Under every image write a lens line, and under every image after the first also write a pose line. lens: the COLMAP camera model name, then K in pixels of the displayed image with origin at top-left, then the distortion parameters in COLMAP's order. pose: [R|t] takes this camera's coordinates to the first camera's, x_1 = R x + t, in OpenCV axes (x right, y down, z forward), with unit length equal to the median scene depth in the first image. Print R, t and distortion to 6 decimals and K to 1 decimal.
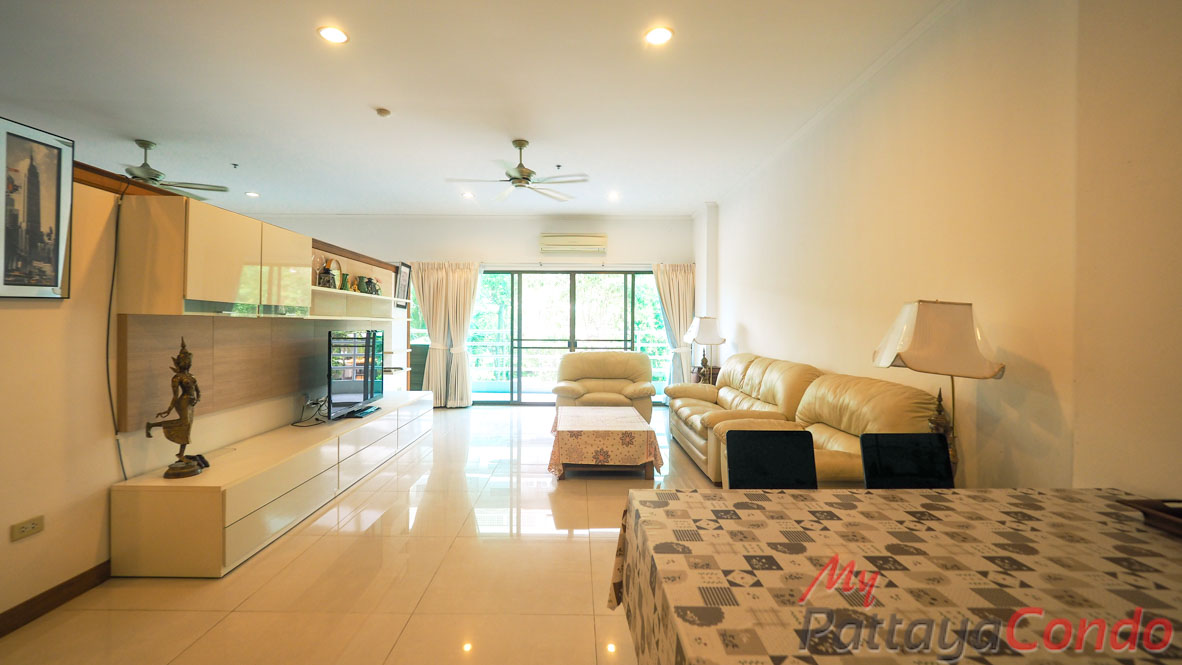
lens RADIAL K [[494.6, 0, 586.9], [0, 494.6, 325.2], [0, 0, 1]] dist [-0.011890, 0.000624]
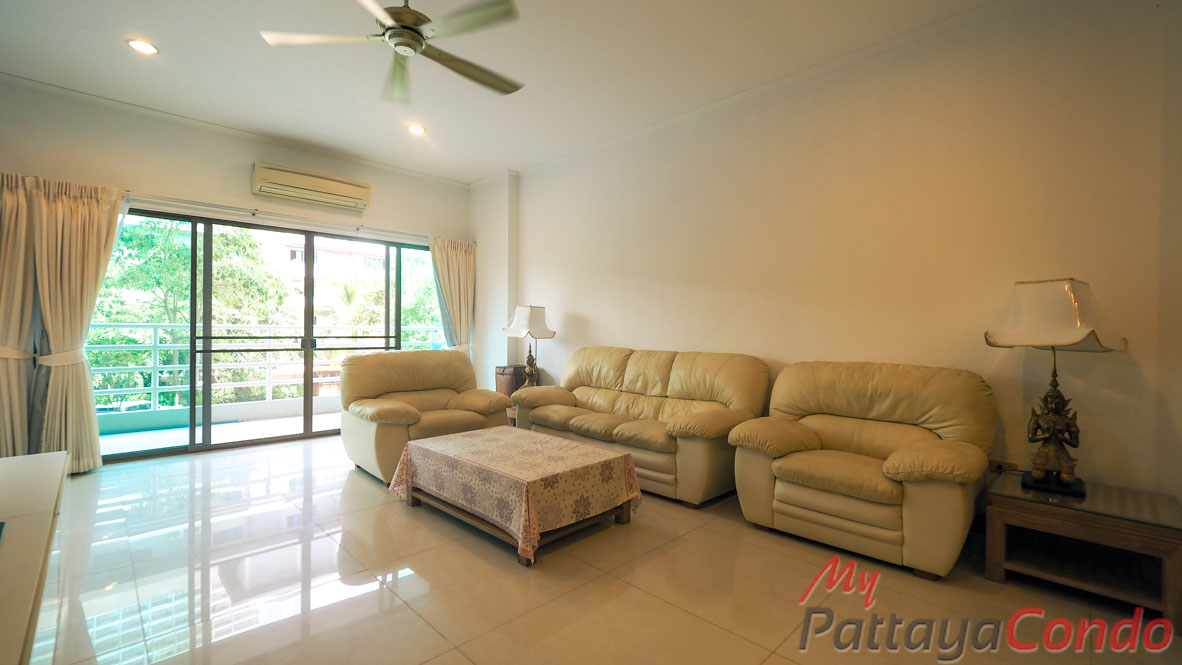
lens RADIAL K [[494.6, 0, 589.8], [0, 494.6, 331.1], [0, 0, 1]] dist [-0.011890, 0.000624]
pose [[0.725017, -0.002685, 0.688725, -0.210680], [-0.003689, 0.999963, 0.007782, 0.015772], [-0.688721, -0.008183, 0.724981, 0.274180]]
